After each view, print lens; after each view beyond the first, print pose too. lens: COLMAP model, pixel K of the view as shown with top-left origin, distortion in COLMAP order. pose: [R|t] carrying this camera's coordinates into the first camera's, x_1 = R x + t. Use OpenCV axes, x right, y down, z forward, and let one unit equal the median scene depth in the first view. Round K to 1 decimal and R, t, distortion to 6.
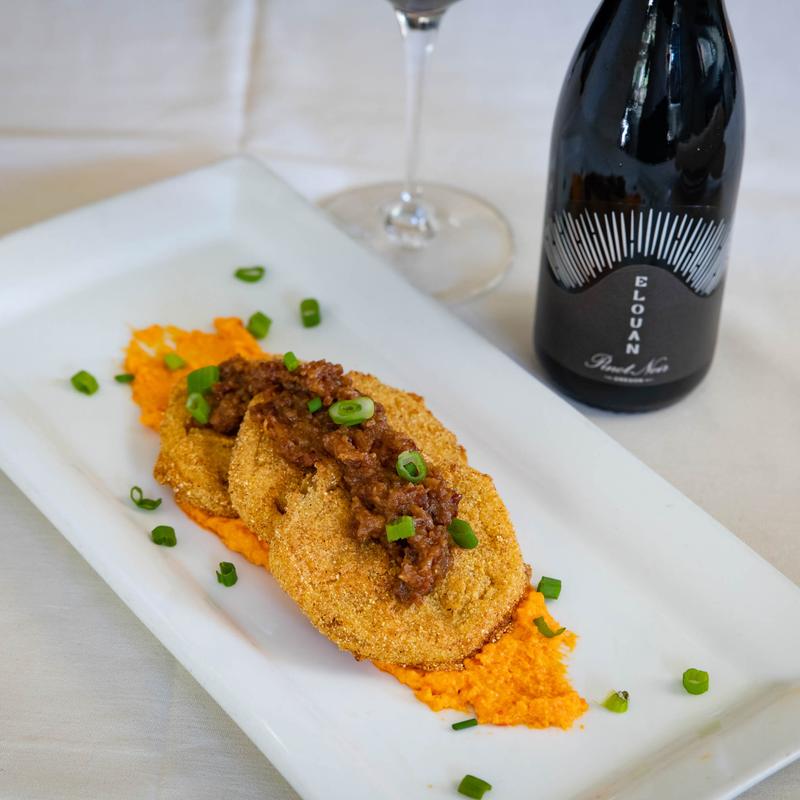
lens RADIAL K [[2155.2, 0, 400.0], [0, 2155.2, 400.0], [0, 0, 1]] dist [0.022826, 0.225413]
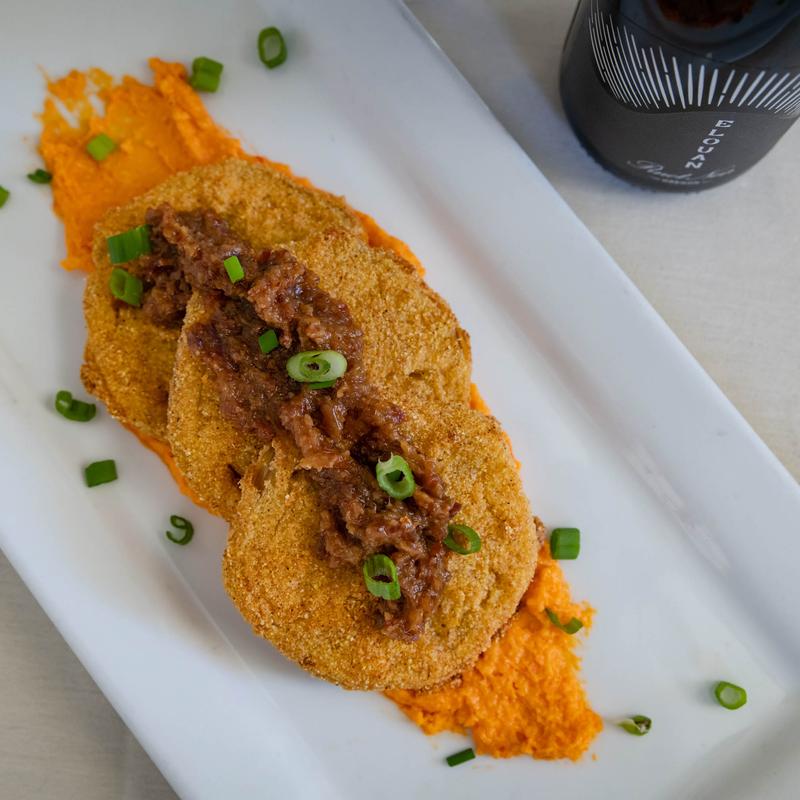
lens RADIAL K [[1192.9, 0, 400.0], [0, 1192.9, 400.0], [0, 0, 1]] dist [0.004816, -0.001715]
pose [[0.999591, -0.003068, -0.028428, 0.018716], [0.021202, 0.746580, 0.664958, -0.269088], [0.019184, -0.665288, 0.746340, 0.703249]]
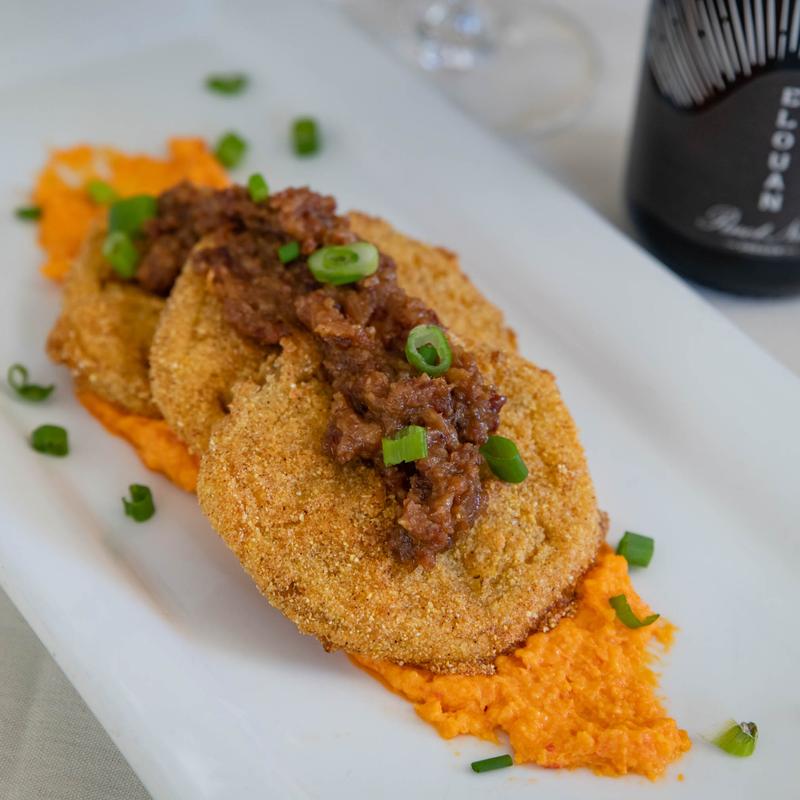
lens RADIAL K [[2010.1, 0, 400.0], [0, 2010.1, 400.0], [0, 0, 1]] dist [-0.039187, -0.004376]
pose [[0.998345, 0.046931, -0.033241, 0.017169], [-0.046014, 0.998553, 0.027820, 0.029660], [0.034498, -0.026245, 0.999060, 0.406485]]
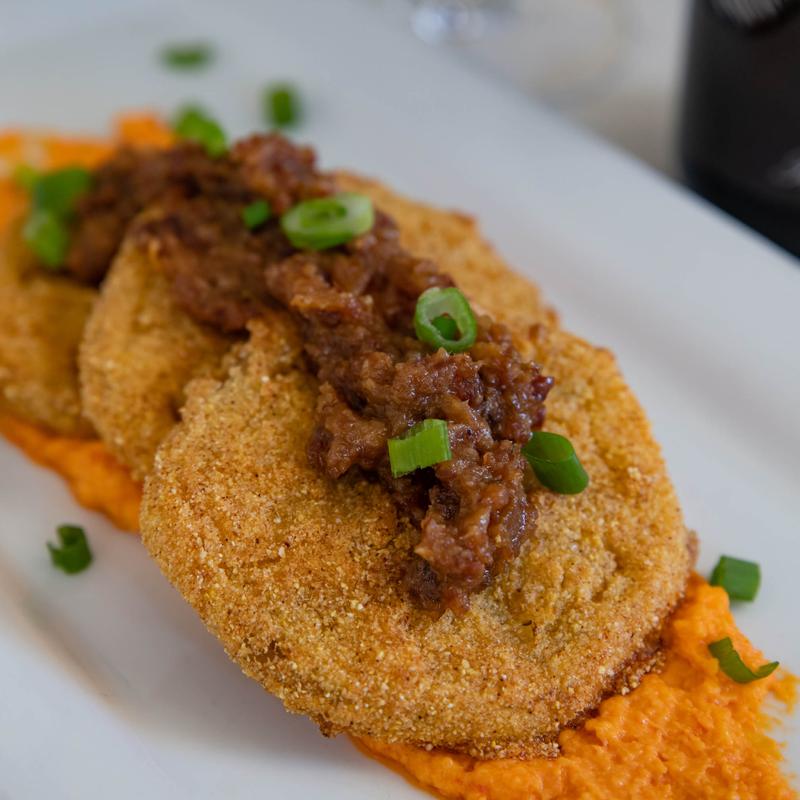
lens RADIAL K [[1910.7, 0, 400.0], [0, 1910.7, 400.0], [0, 0, 1]] dist [-0.146326, -0.015340]
pose [[0.998984, -0.004961, -0.044801, 0.013889], [0.003821, 0.999668, -0.025489, 0.058997], [0.044912, 0.025292, 0.998671, 0.583461]]
